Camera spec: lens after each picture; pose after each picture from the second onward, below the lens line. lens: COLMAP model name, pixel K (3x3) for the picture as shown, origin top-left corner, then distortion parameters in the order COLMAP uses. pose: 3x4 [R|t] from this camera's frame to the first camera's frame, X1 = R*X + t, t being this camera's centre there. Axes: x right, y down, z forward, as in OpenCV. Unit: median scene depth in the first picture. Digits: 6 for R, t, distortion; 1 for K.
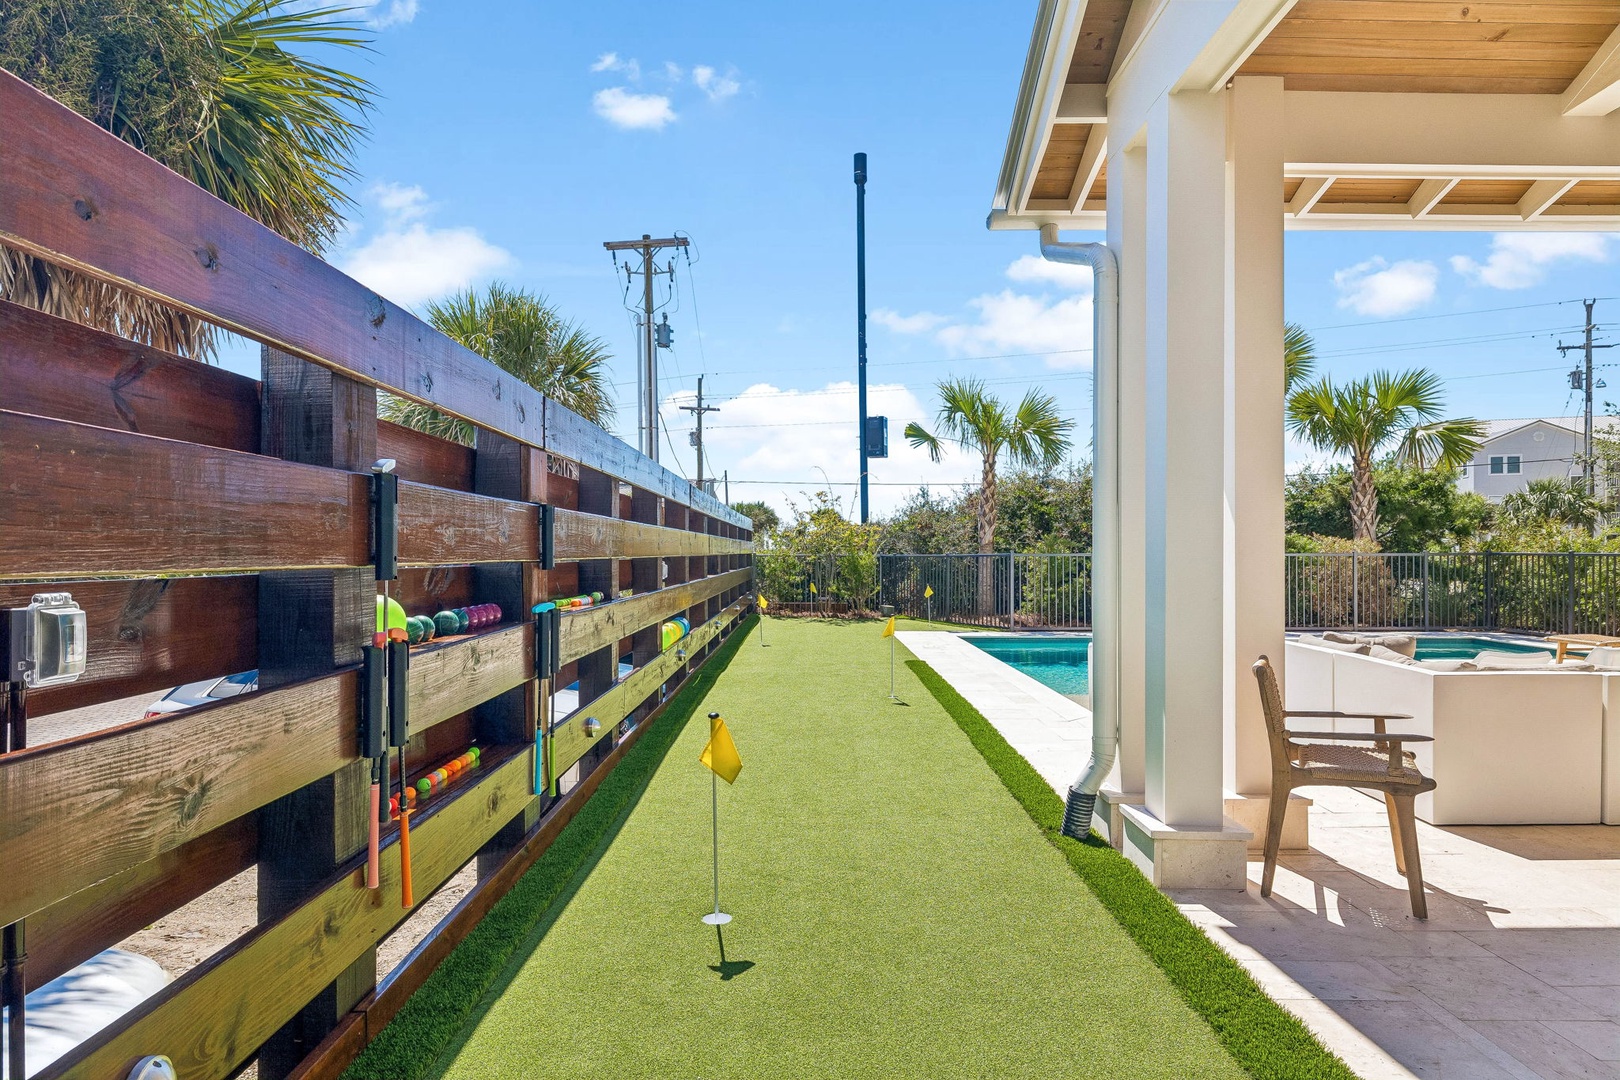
lens RADIAL K [[920.9, 0, 815.5], [0, 920.9, 549.4], [0, 0, 1]] dist [-0.000777, -0.000482]
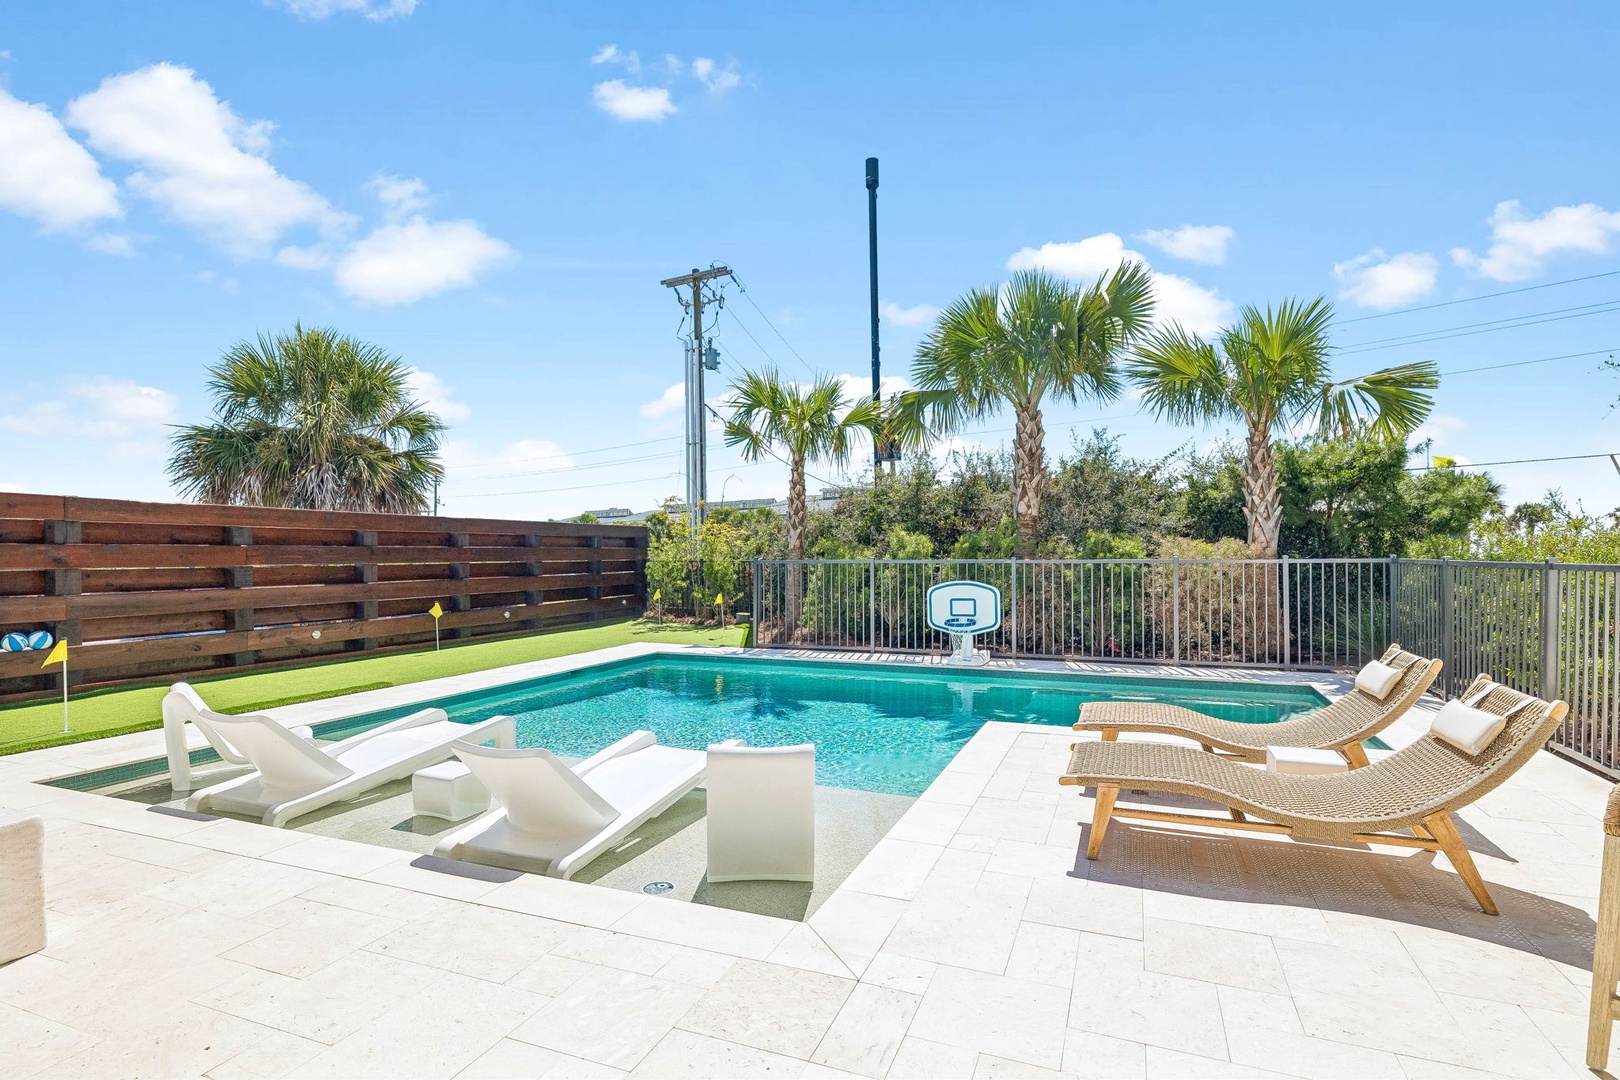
lens RADIAL K [[798.9, 0, 814.4], [0, 798.9, 549.5], [0, 0, 1]] dist [-0.002408, 0.000001]
pose [[0.926080, -0.005553, -0.377288, 0.479000], [0.005148, 0.999985, -0.002082, -0.003719], [0.377293, -0.000014, 0.926094, 0.258213]]
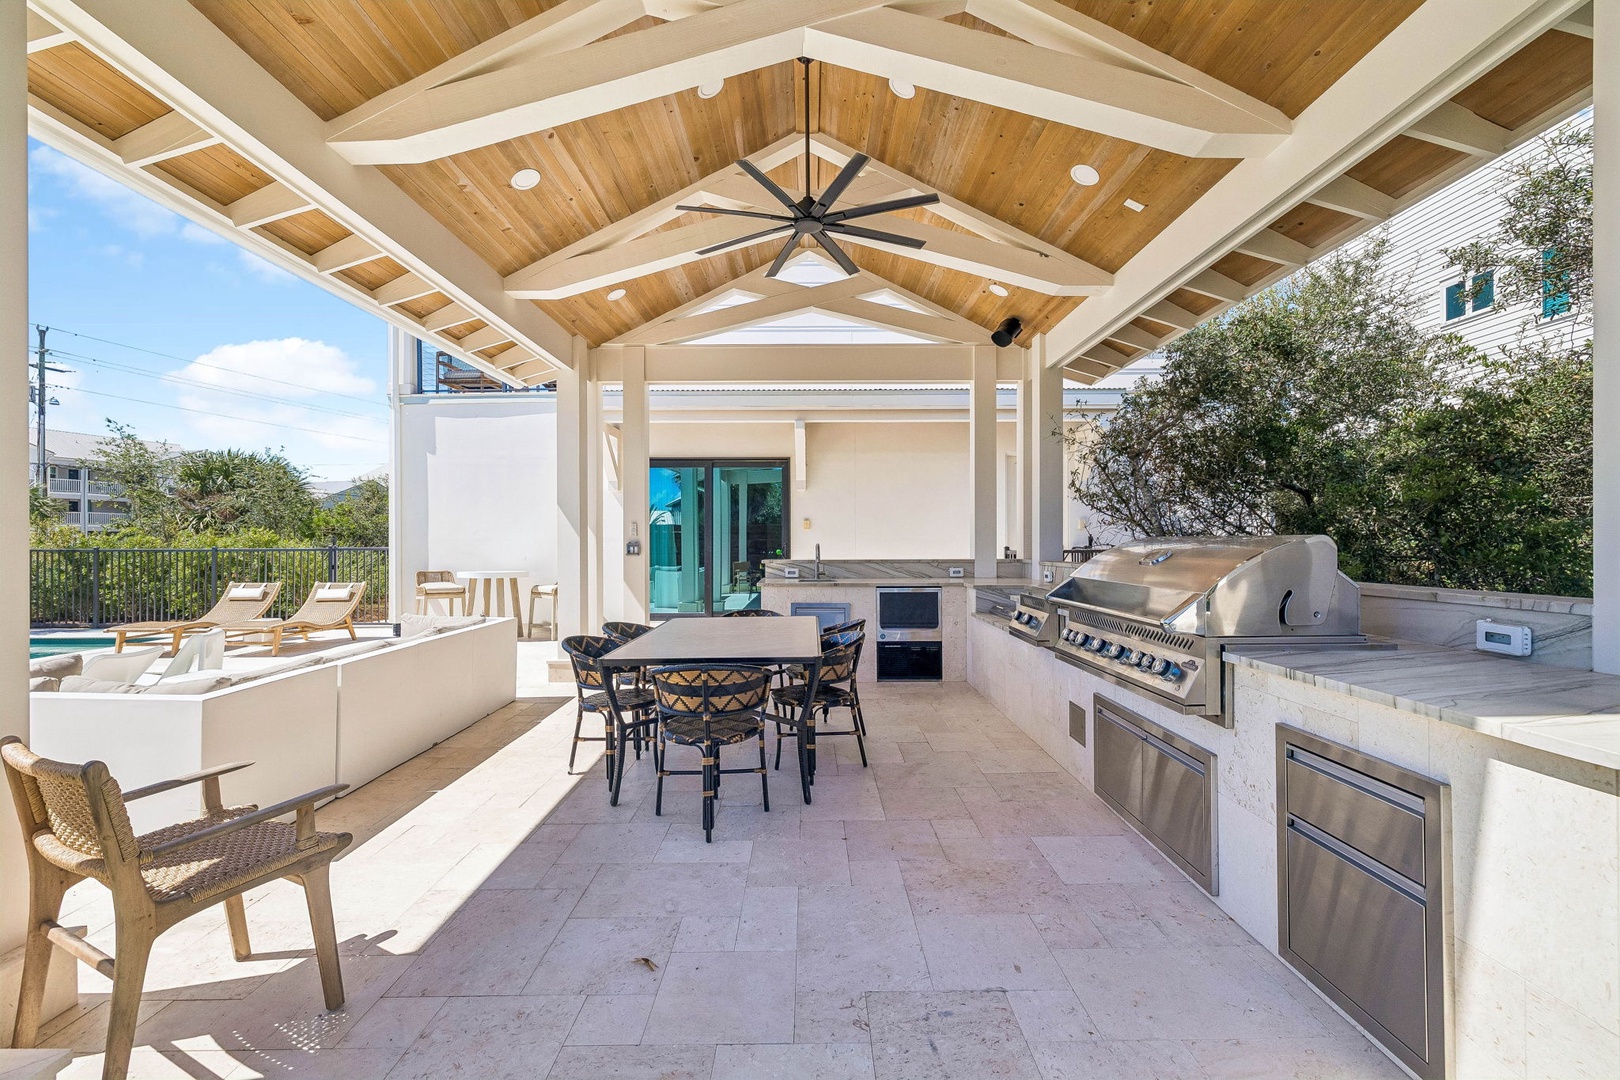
lens RADIAL K [[679.9, 0, 807.2], [0, 679.9, 541.2], [0, 0, 1]] dist [0.001070, 0.000052]
pose [[0.011297, 0.000867, 0.999936, 0.008002], [0.001925, 0.999998, -0.000889, -0.002546], [-0.999934, 0.001935, 0.011295, 0.104162]]
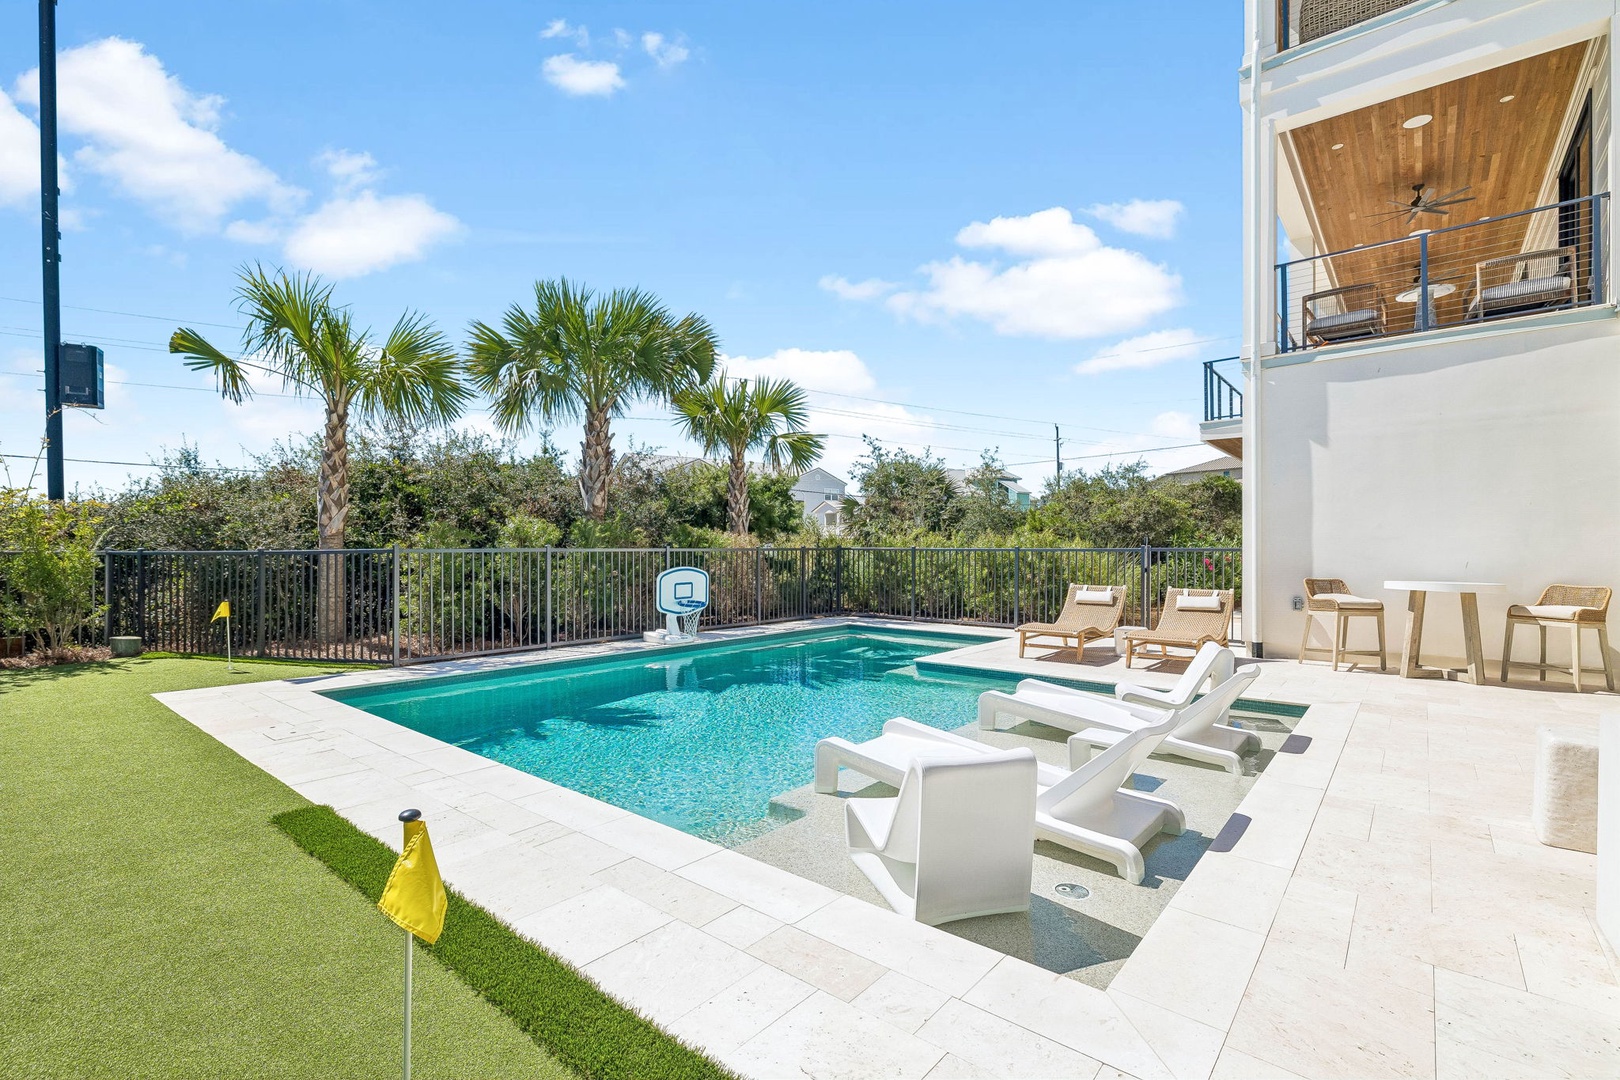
lens RADIAL K [[734.1, 0, 816.9], [0, 734.1, 547.6], [0, 0, 1]] dist [0.000688, 0.000243]
pose [[0.645604, 0.001051, 0.763672, 0.005122], [-0.002760, 0.999996, 0.000957, 0.001813], [-0.763668, -0.002726, 0.645604, 0.367652]]
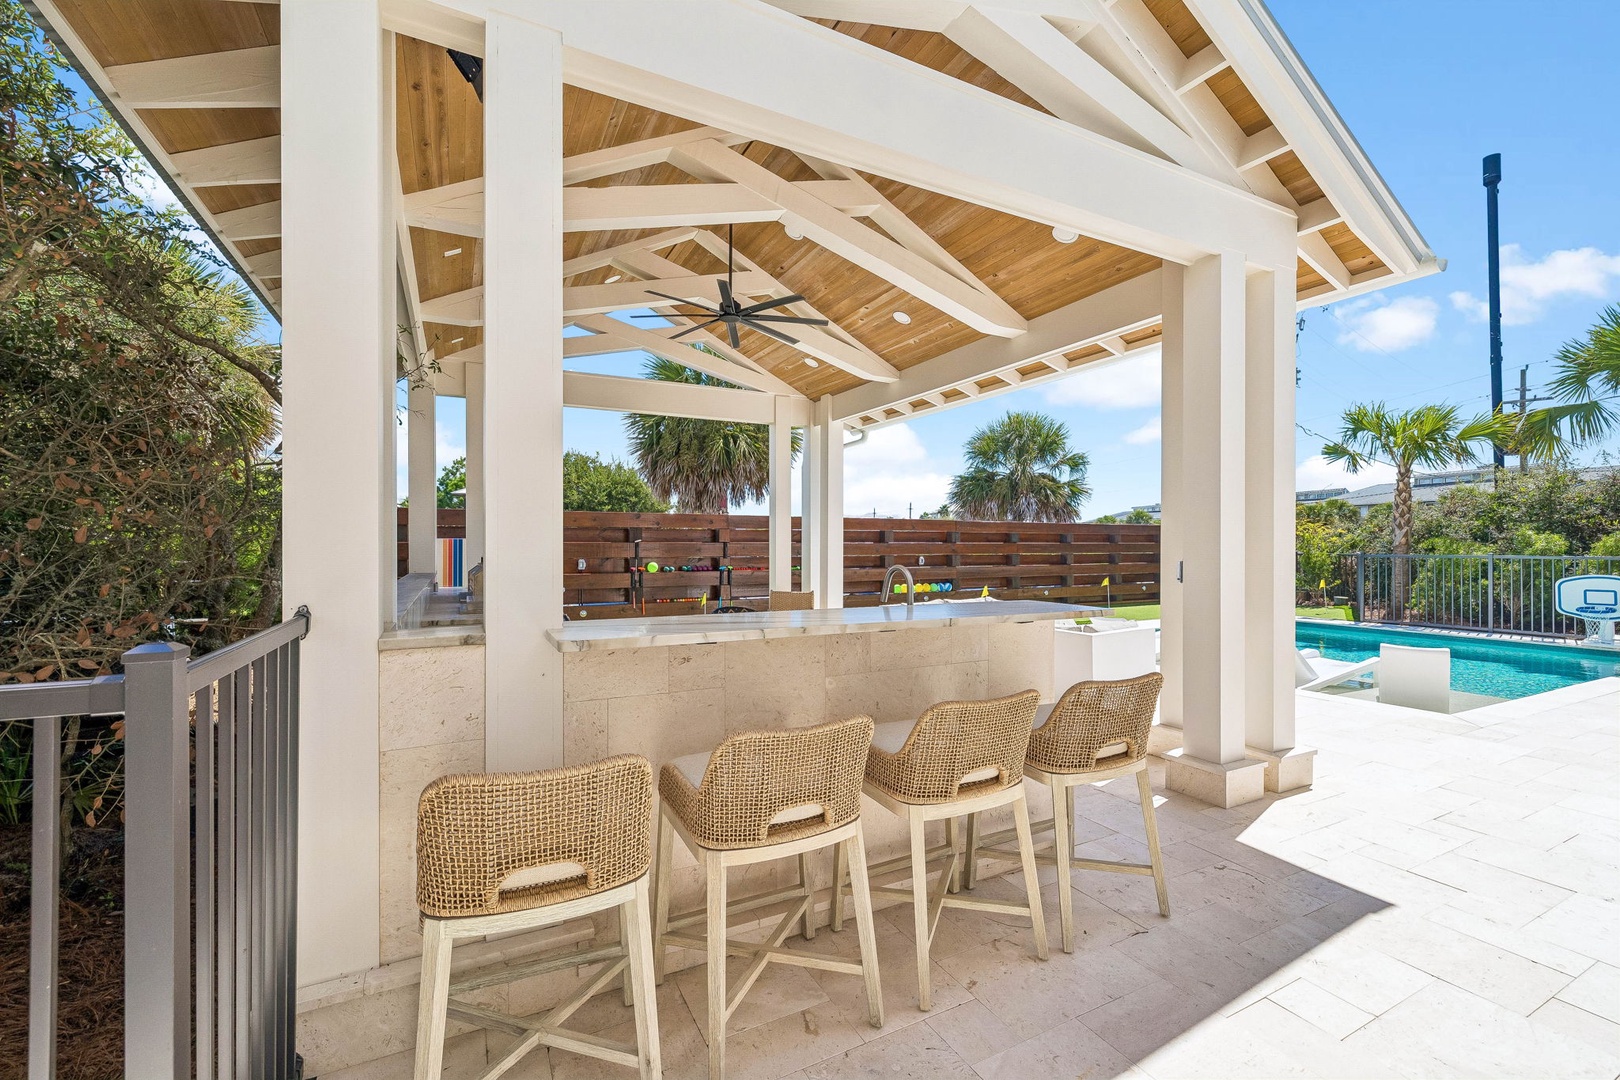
lens RADIAL K [[679.9, 0, 807.2], [0, 679.9, 541.2], [0, 0, 1]] dist [0.001070, 0.000052]
pose [[0.452398, -0.002606, -0.891813, 0.565021], [0.000767, 0.999996, -0.002533, -0.009557], [0.891816, 0.000462, 0.452398, -0.008184]]
